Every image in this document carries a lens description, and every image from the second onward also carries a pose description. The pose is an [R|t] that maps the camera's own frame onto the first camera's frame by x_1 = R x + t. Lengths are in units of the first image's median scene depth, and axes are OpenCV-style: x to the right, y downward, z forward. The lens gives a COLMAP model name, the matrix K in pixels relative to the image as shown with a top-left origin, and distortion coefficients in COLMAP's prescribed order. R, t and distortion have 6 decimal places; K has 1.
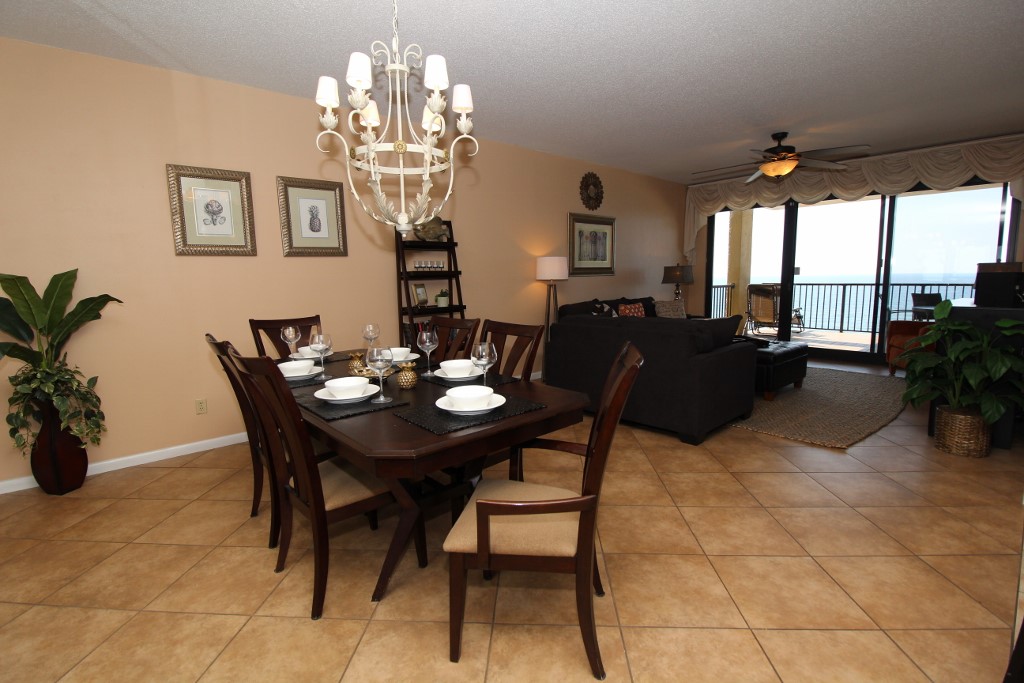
lens RADIAL K [[497.1, 0, 512.0], [0, 497.1, 341.5], [0, 0, 1]] dist [-0.000640, 0.000221]
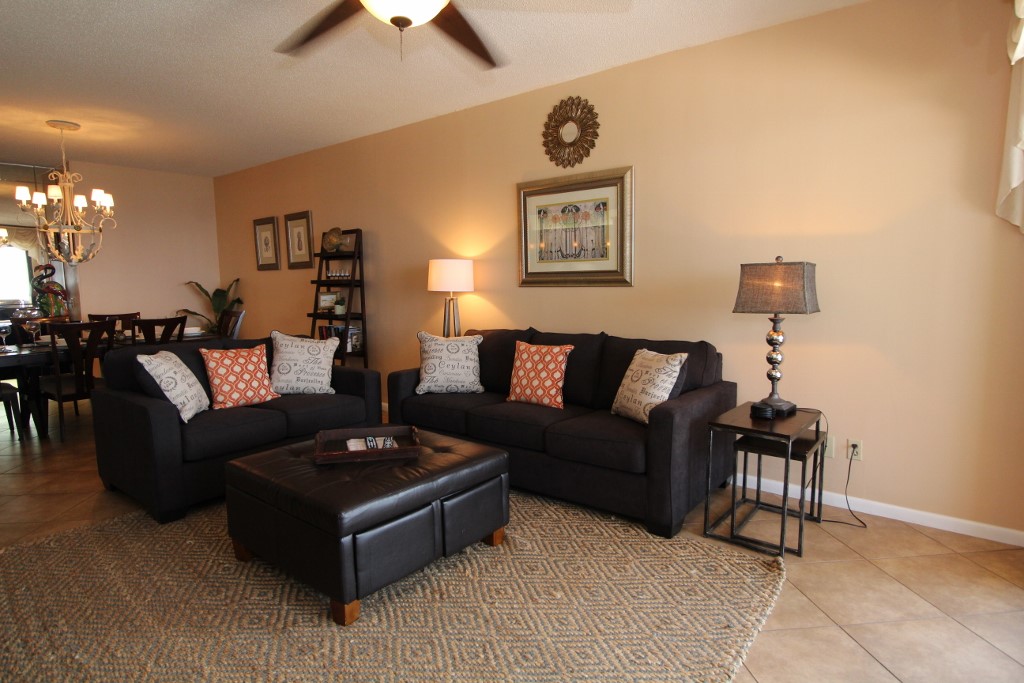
lens RADIAL K [[555.3, 0, 512.0], [0, 555.3, 341.5], [0, 0, 1]] dist [-0.018770, -0.000027]
pose [[0.160015, 0.123082, -0.979411, 0.688416], [-0.121455, 0.987112, 0.104207, -0.116120], [0.979614, 0.102279, 0.172901, 0.760361]]
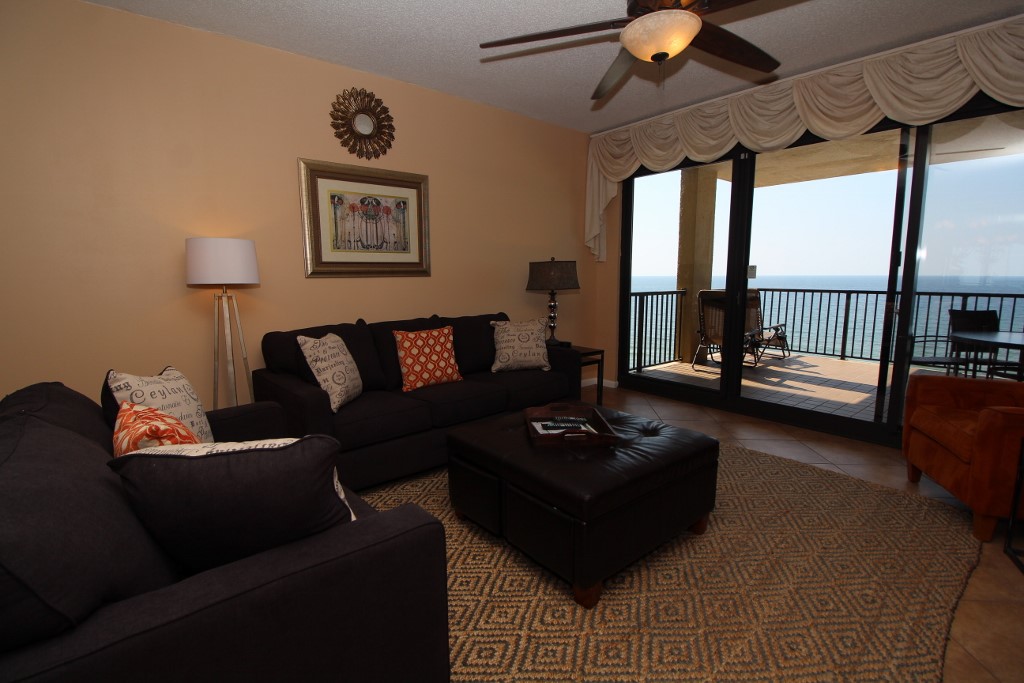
lens RADIAL K [[488.5, 0, 512.0], [0, 488.5, 341.5], [0, 0, 1]] dist [-0.011332, -0.000249]
pose [[0.999005, 0.017166, -0.041165, 0.312451], [-0.016787, 0.999814, 0.009545, -0.060247], [0.041321, -0.008844, 0.999107, 0.410711]]
